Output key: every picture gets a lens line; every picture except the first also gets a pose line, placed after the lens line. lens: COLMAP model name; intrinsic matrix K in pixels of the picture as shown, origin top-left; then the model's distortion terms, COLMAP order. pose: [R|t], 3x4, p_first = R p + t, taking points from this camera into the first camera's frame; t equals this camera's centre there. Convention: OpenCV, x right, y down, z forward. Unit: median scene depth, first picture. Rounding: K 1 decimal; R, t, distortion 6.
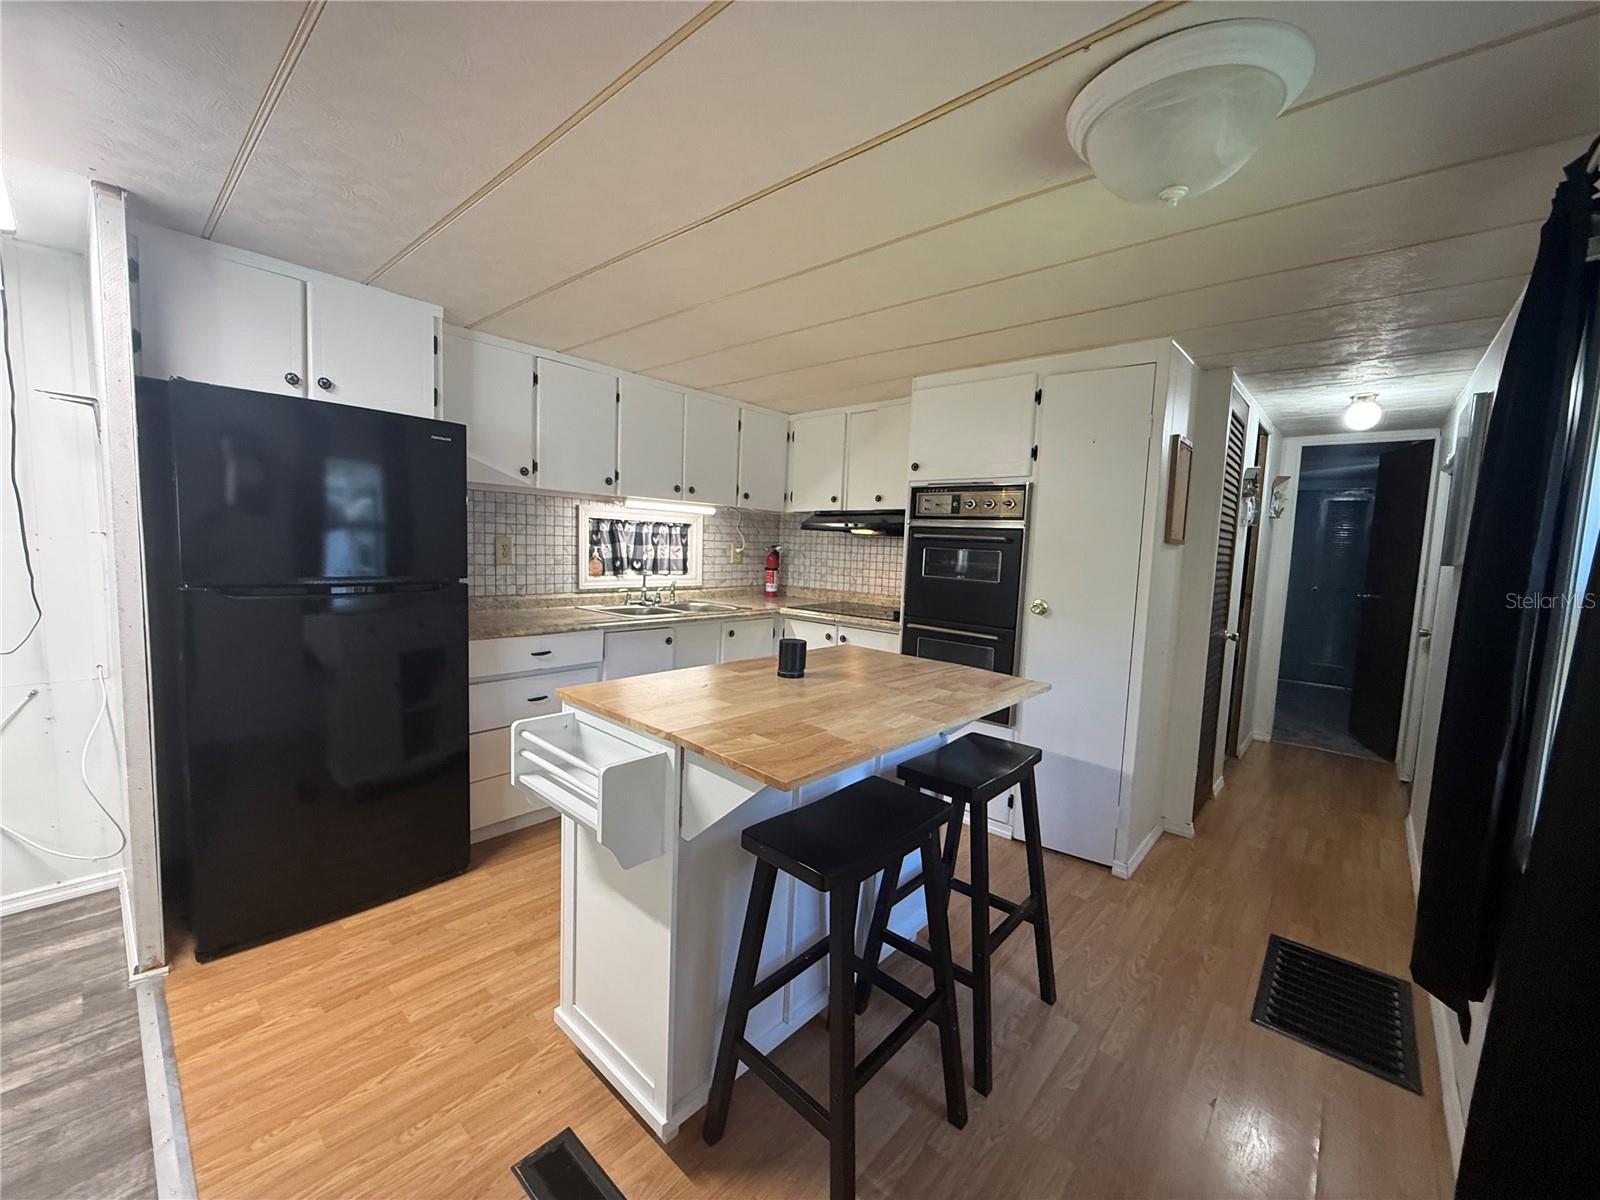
lens RADIAL K [[636.0, 0, 794.9], [0, 636.0, 600.1], [0, 0, 1]] dist [0.001318, -0.000226]
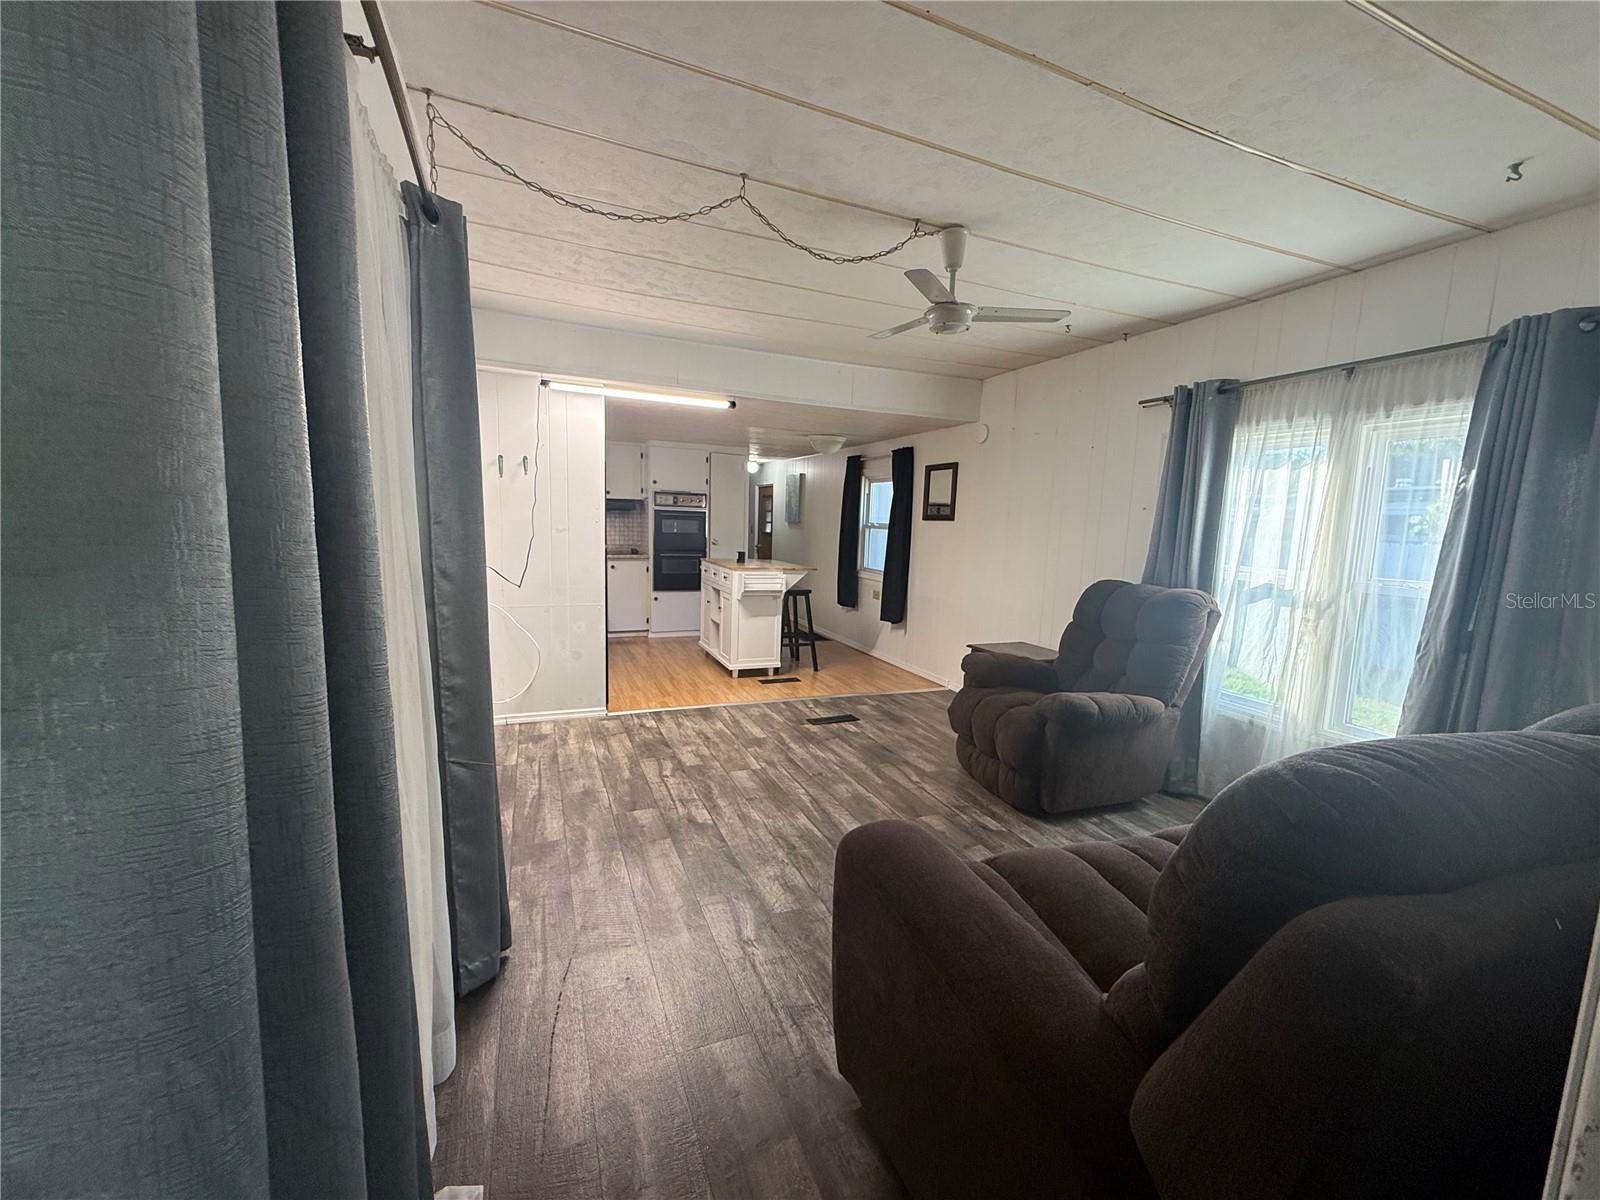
lens RADIAL K [[636.0, 0, 794.9], [0, 636.0, 600.1], [0, 0, 1]] dist [0.001318, -0.000226]
pose [[0.439569, -0.137450, 0.887630, -1.341900], [0.070930, 0.990448, 0.118246, -0.027289], [-0.895404, 0.010983, 0.445120, -0.334478]]
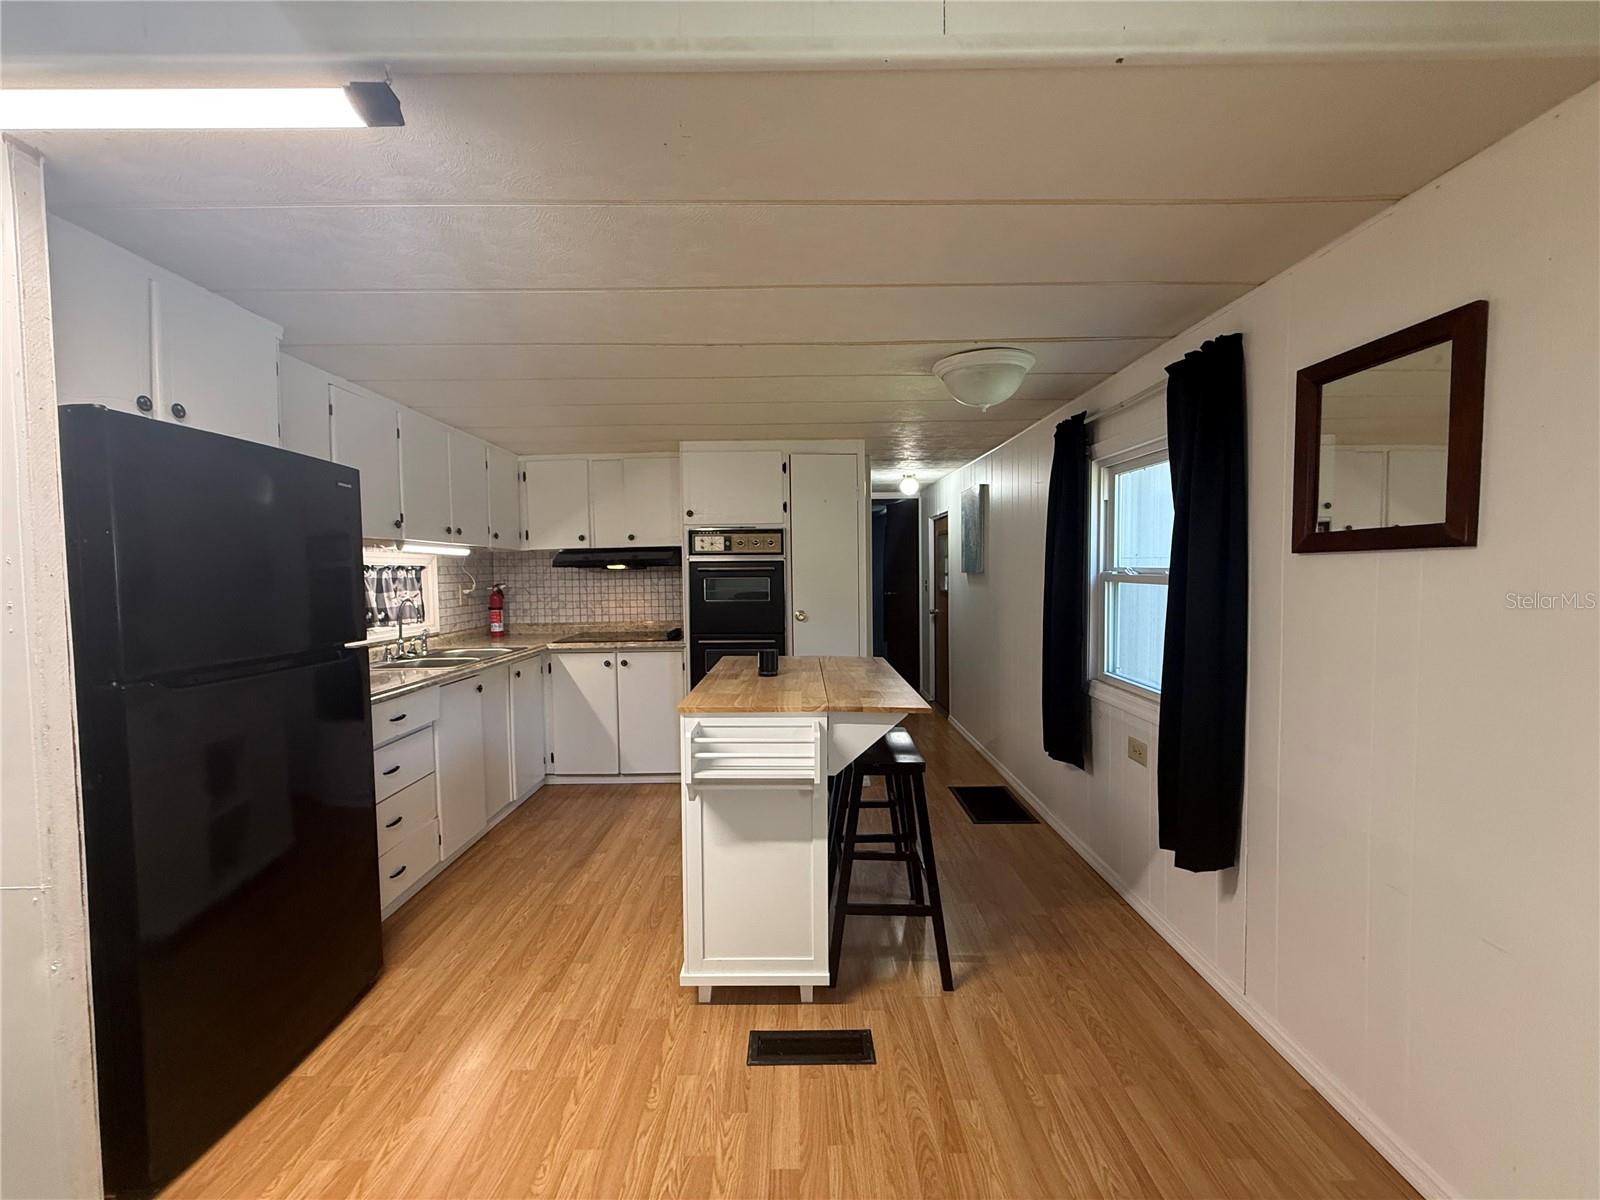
lens RADIAL K [[636.0, 0, 794.9], [0, 636.0, 600.1], [0, 0, 1]] dist [0.001318, -0.000226]
pose [[0.744930, -0.077110, 0.662671, -0.412590], [0.102056, 0.994778, 0.001031, -0.019058], [-0.659290, 0.066862, 0.748910, -0.039841]]
